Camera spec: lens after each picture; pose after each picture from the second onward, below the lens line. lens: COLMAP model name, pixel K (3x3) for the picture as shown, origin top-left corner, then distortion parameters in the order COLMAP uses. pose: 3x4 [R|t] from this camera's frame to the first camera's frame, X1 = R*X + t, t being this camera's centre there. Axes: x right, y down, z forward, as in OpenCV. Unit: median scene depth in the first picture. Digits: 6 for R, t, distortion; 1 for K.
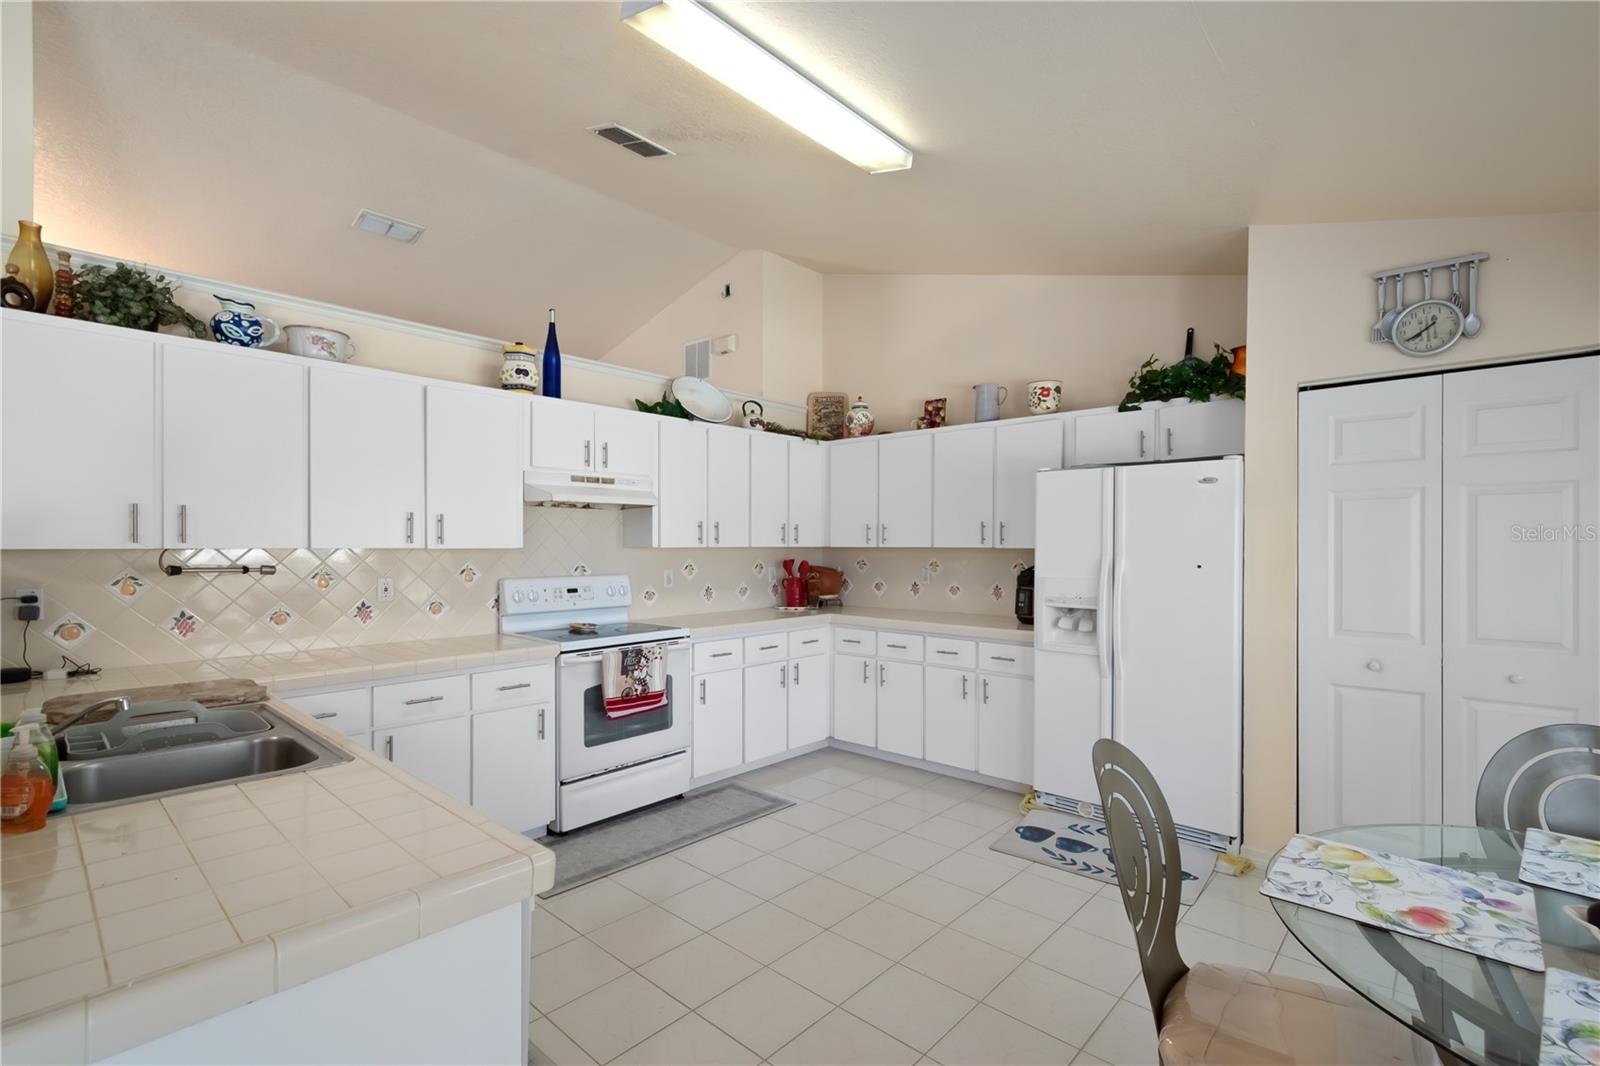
lens RADIAL K [[728.6, 0, 794.5], [0, 728.6, 542.6], [0, 0, 1]] dist [0.004901, 0.000059]
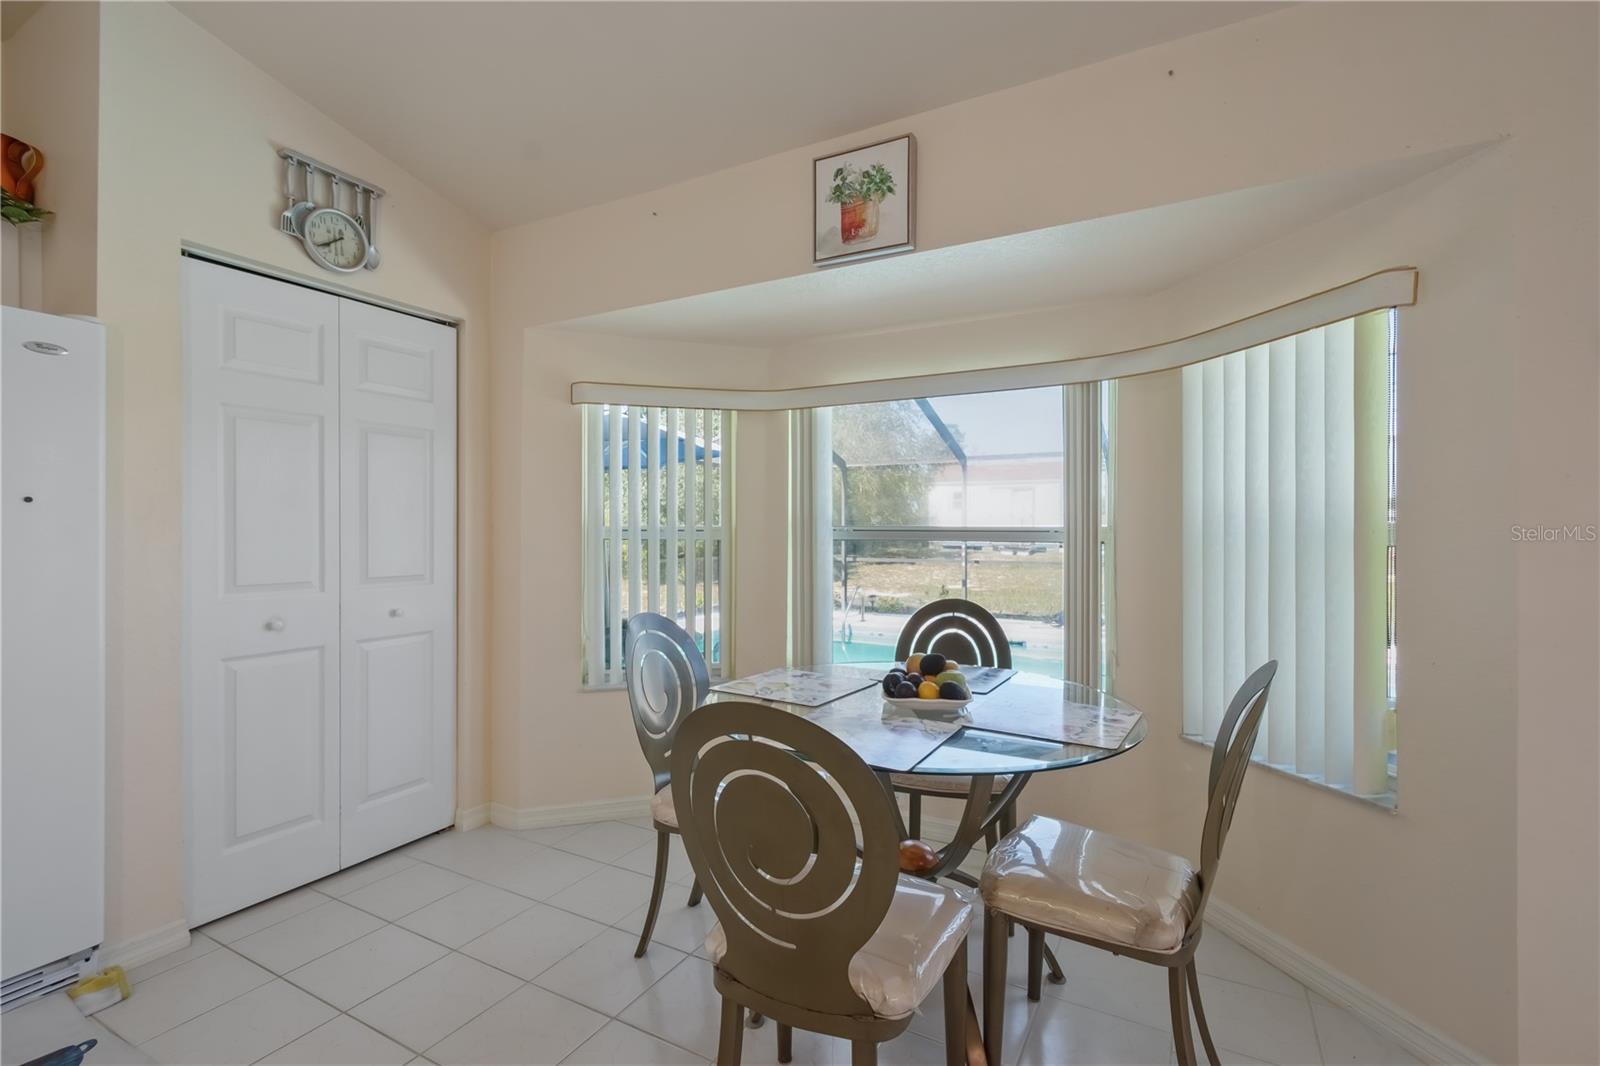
lens RADIAL K [[728.6, 0, 793.6], [0, 728.6, 533.6], [0, 0, 1]] dist [0.004901, 0.000059]
pose [[-0.246401, -0.002462, 0.969165, -0.149868], [-0.000104, 0.999997, 0.002514, 0.065875], [-0.969168, 0.000518, -0.246401, 0.659001]]
